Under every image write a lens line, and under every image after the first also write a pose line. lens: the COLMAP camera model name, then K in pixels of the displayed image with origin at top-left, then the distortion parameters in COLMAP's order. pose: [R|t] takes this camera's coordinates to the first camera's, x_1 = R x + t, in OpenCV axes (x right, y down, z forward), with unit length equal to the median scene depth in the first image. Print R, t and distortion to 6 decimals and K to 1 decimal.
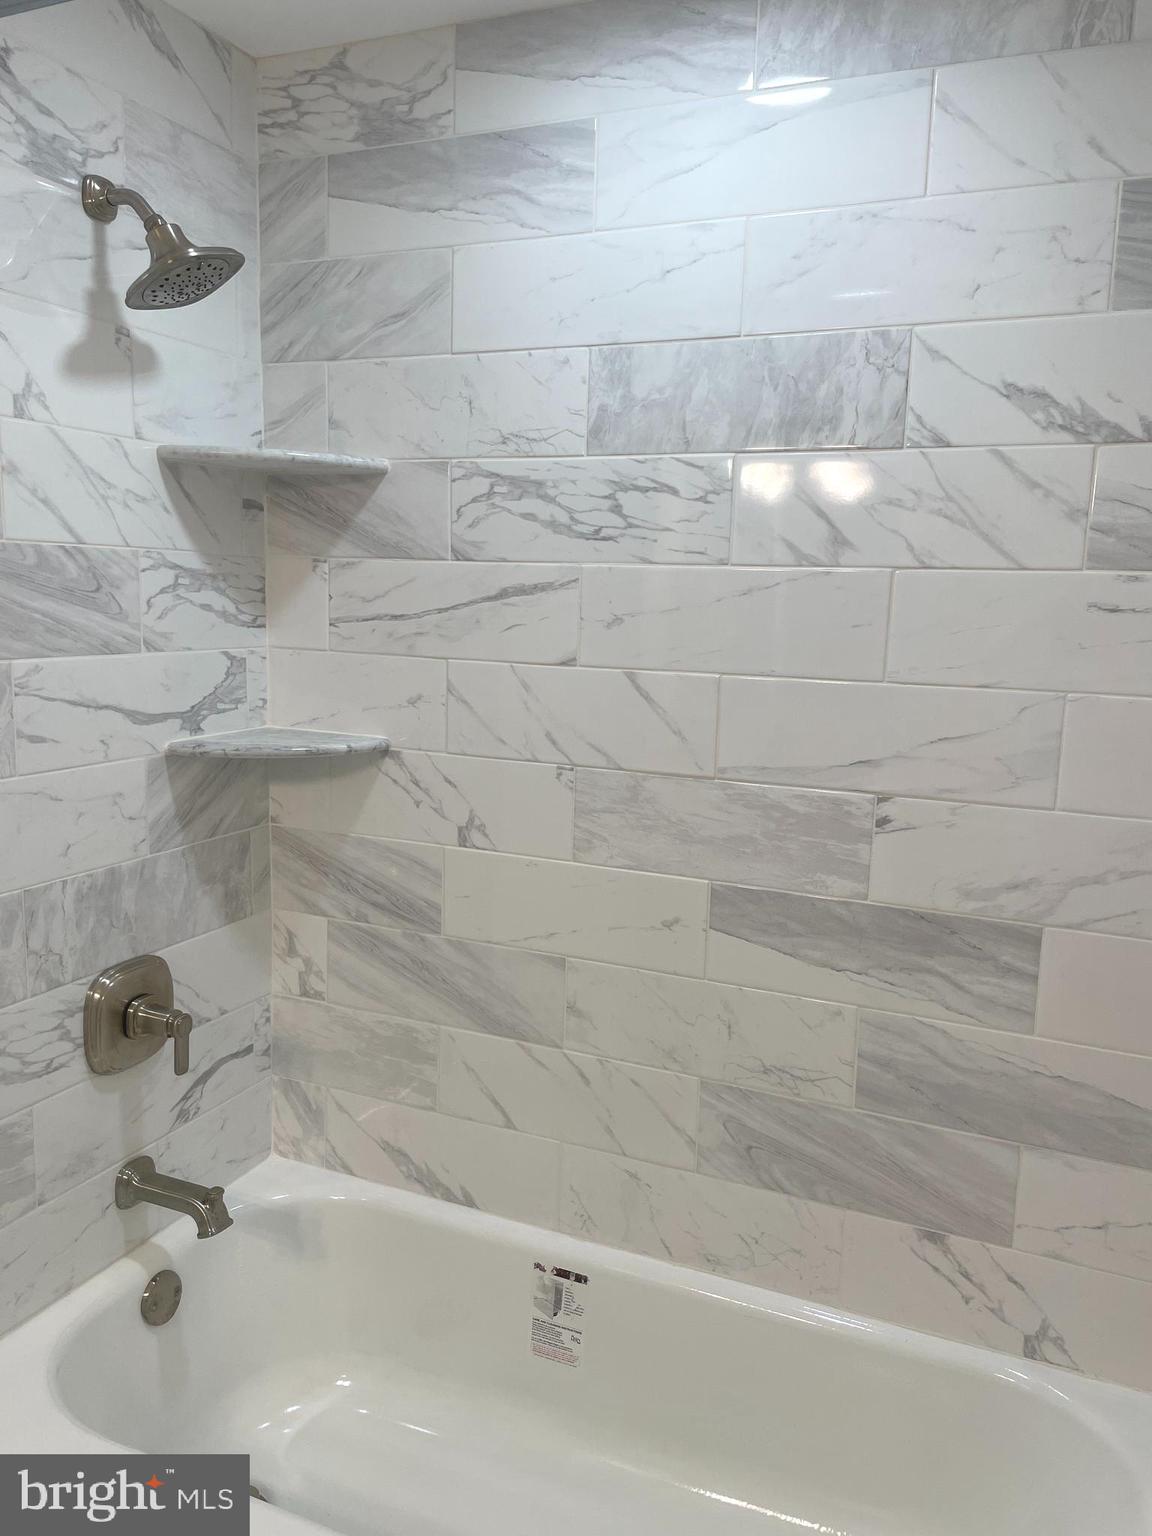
lens RADIAL K [[1151.9, 0, 576.0], [0, 1151.9, 768.0], [0, 0, 1]] dist [0.095610, -0.132771]
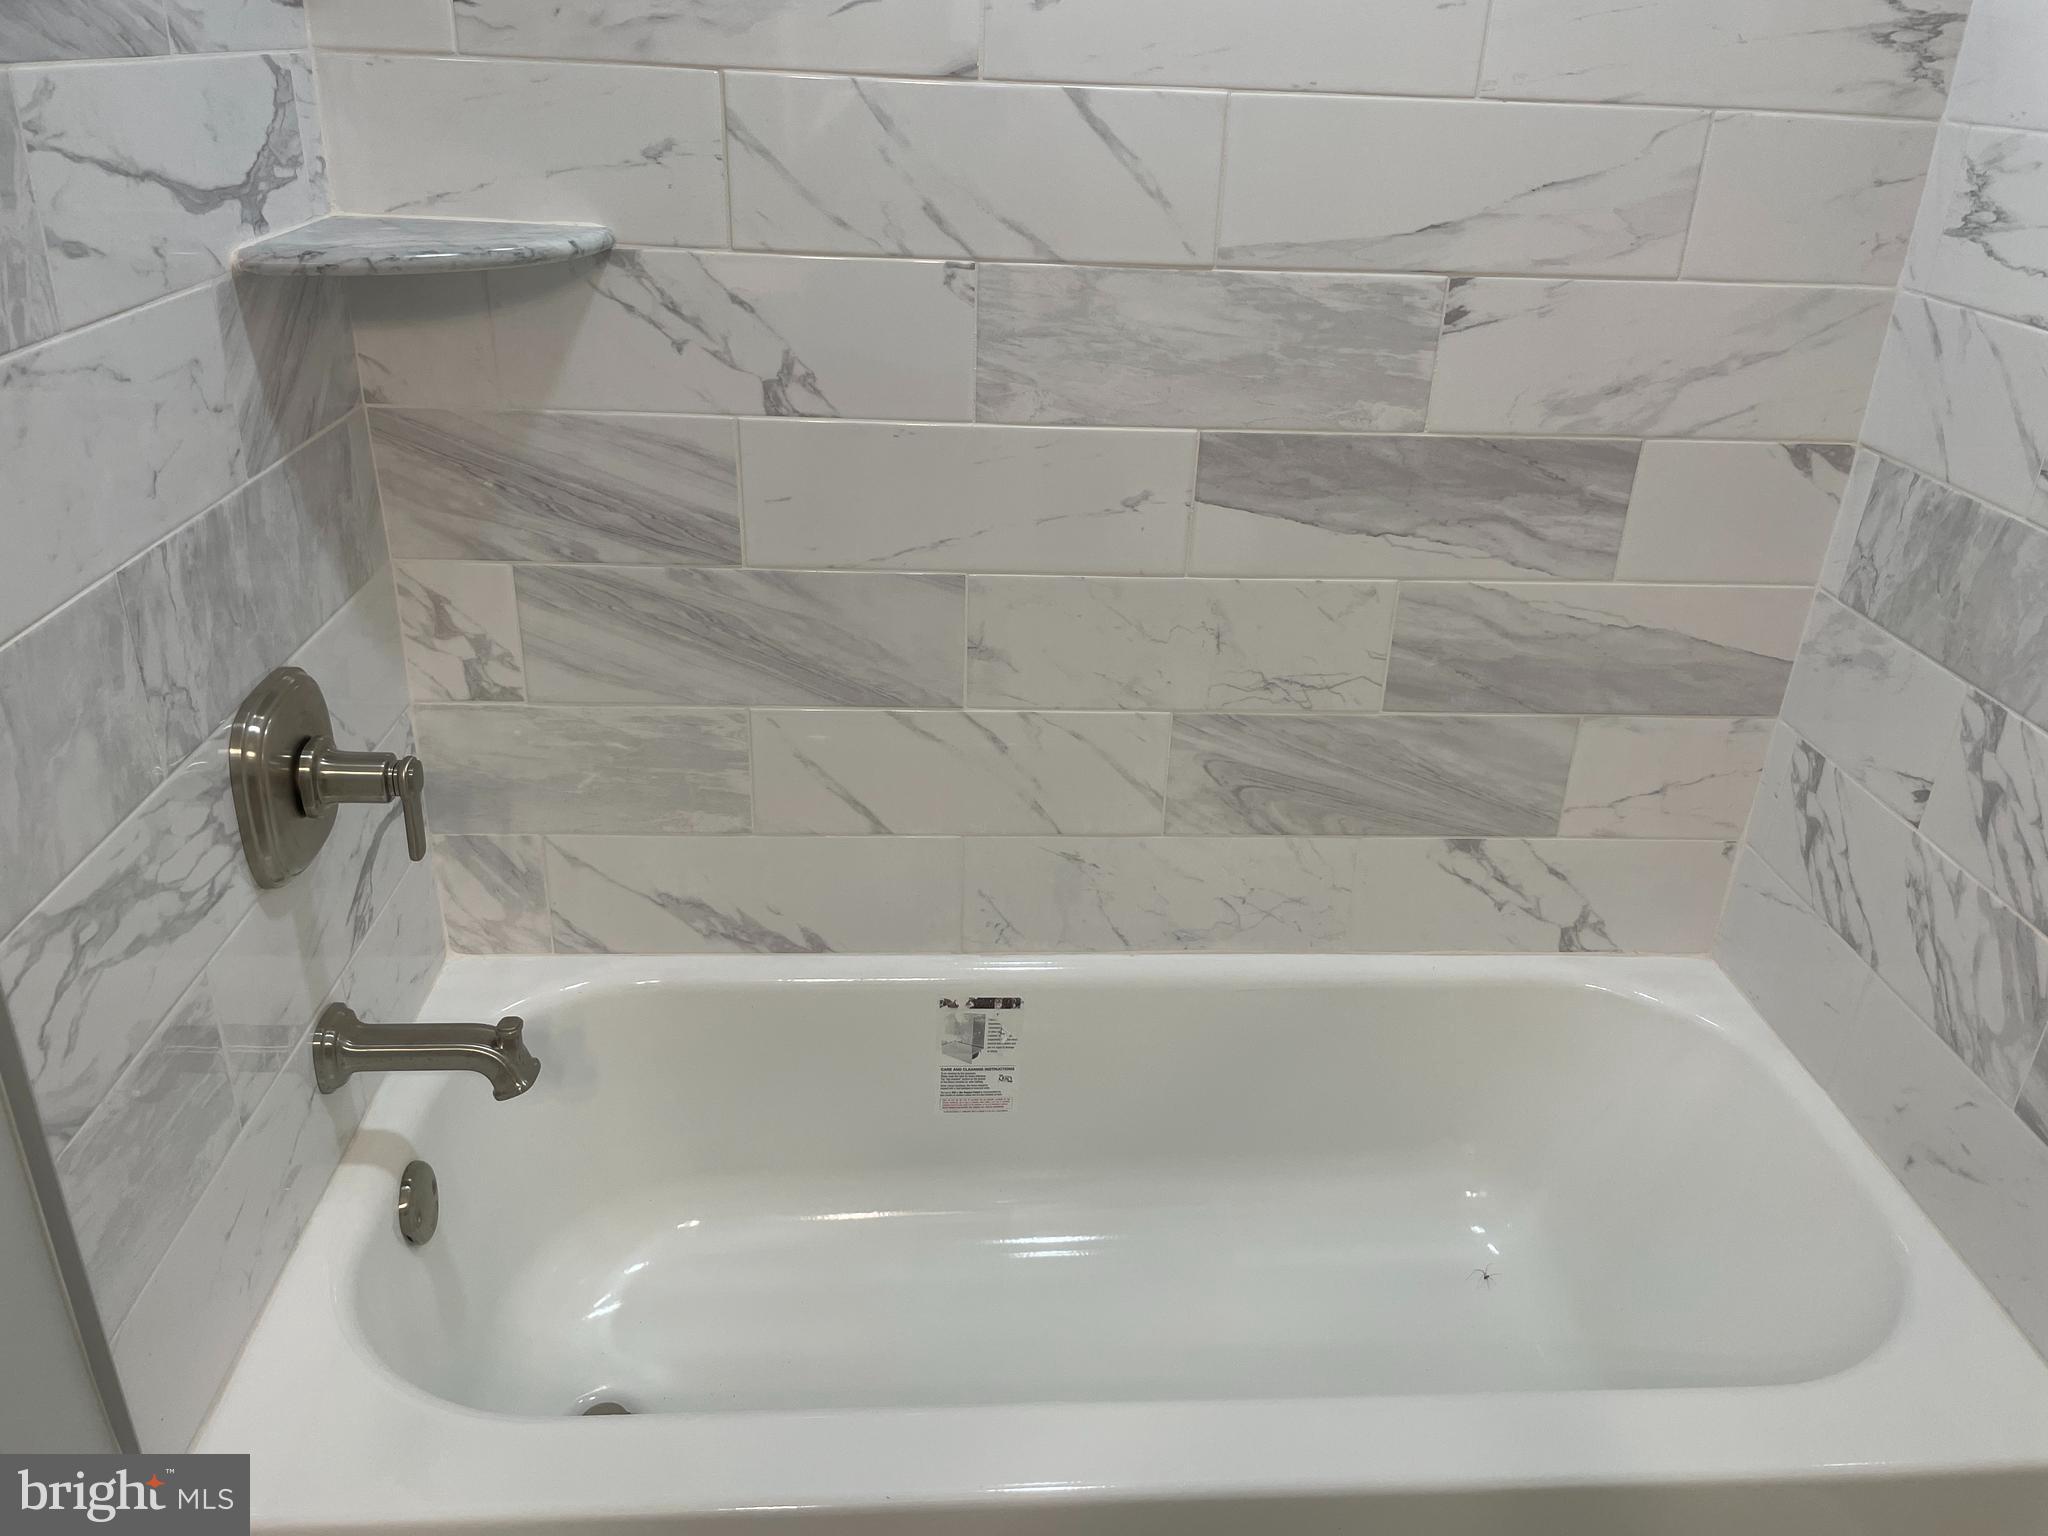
lens RADIAL K [[1535.9, 0, 1025.4], [0, 1535.9, 766.8], [0, 0, 1]] dist [0.095610, -0.132771]
pose [[0.886939, -0.188782, 0.421546, -0.383362], [0.054925, 0.949292, 0.309561, -0.000029], [-0.458610, -0.251408, 0.852333, 0.223747]]
